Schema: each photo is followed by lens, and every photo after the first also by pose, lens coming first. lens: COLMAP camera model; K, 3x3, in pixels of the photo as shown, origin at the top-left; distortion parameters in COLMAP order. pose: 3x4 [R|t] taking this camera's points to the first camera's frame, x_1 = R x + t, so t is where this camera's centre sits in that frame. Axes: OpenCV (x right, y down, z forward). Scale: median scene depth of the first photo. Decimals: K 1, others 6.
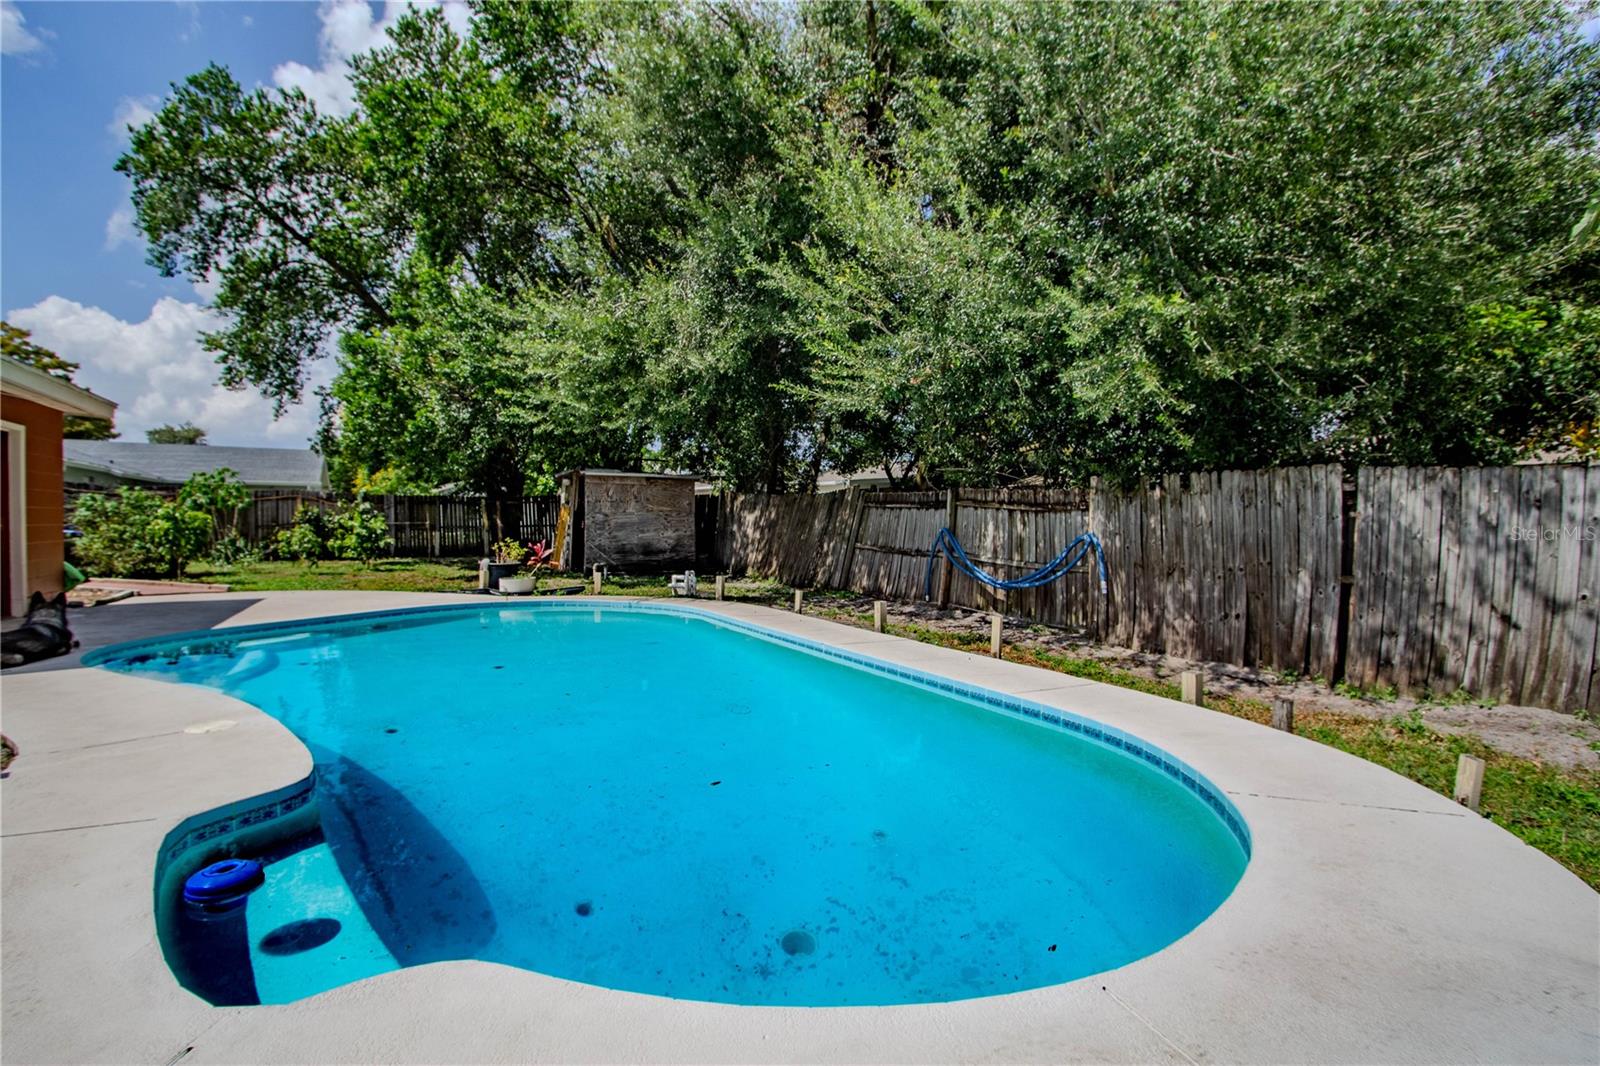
lens RADIAL K [[742.3, 0, 806.4], [0, 742.3, 529.6], [0, 0, 1]] dist [-0.001832, 0.001007]
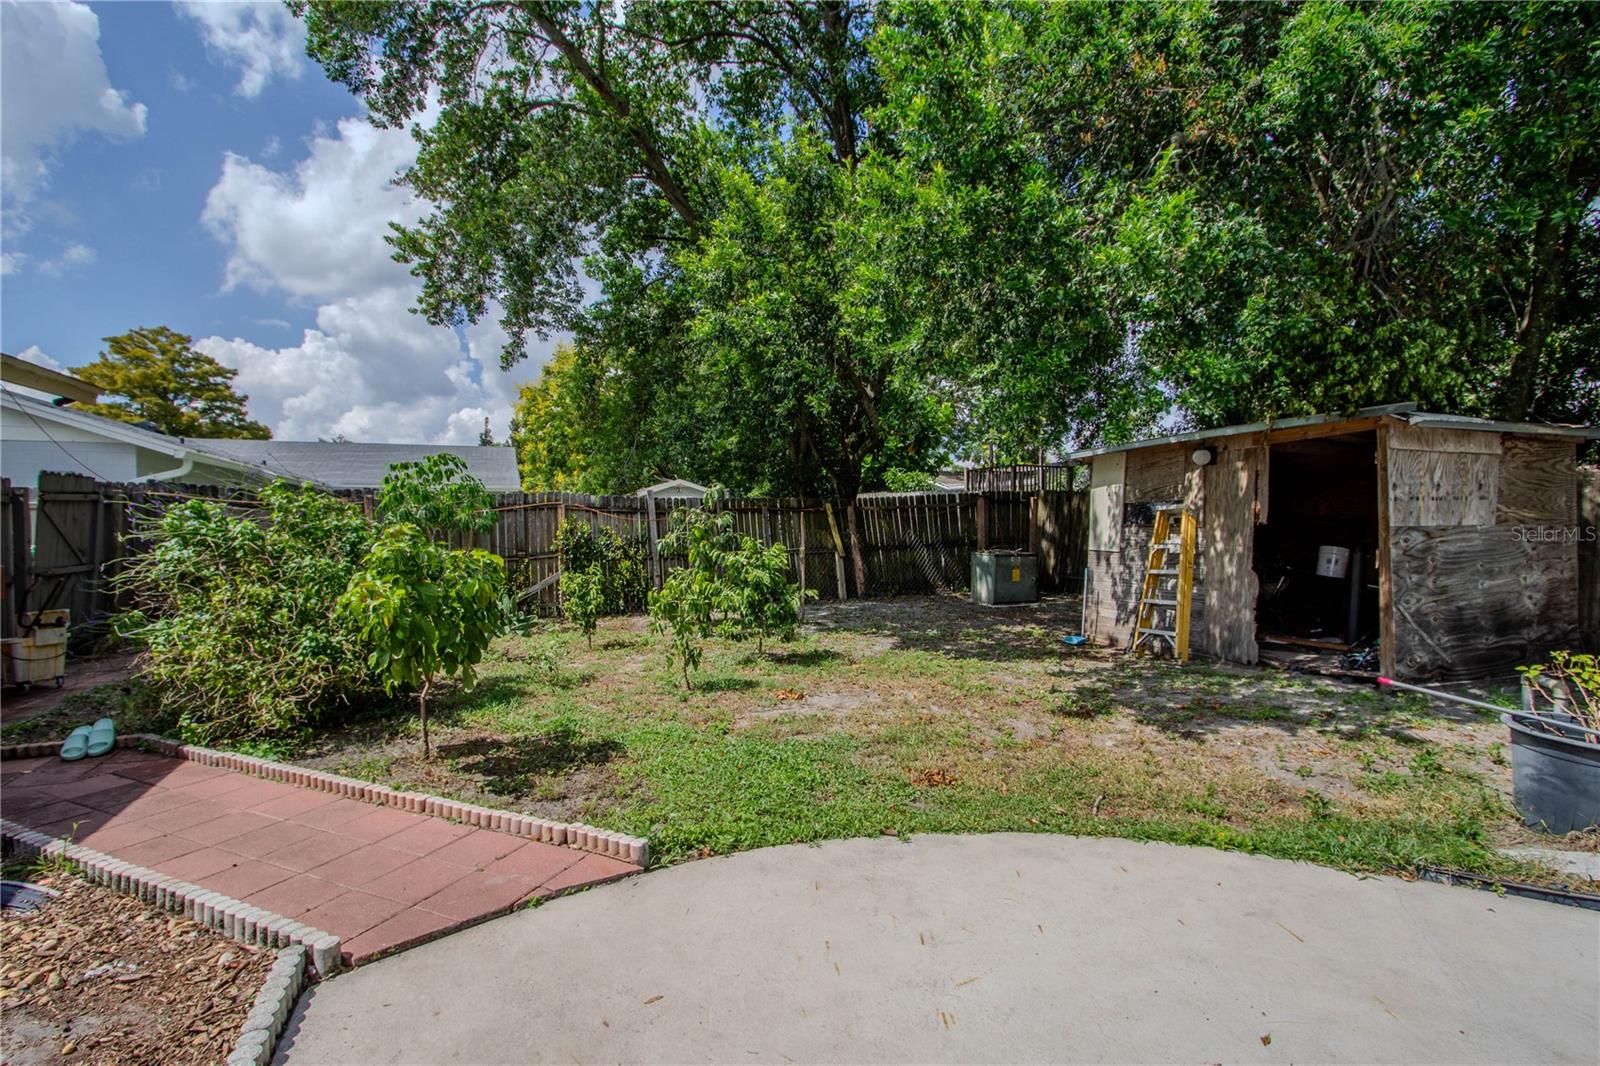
lens RADIAL K [[742.3, 0, 794.2], [0, 742.3, 533.8], [0, 0, 1]] dist [-0.001832, 0.001007]
pose [[0.989930, -0.015084, -0.140755, -0.435600], [0.015248, 0.999884, 0.000083, -0.019117], [0.140737, -0.002228, 0.990044, 0.477717]]
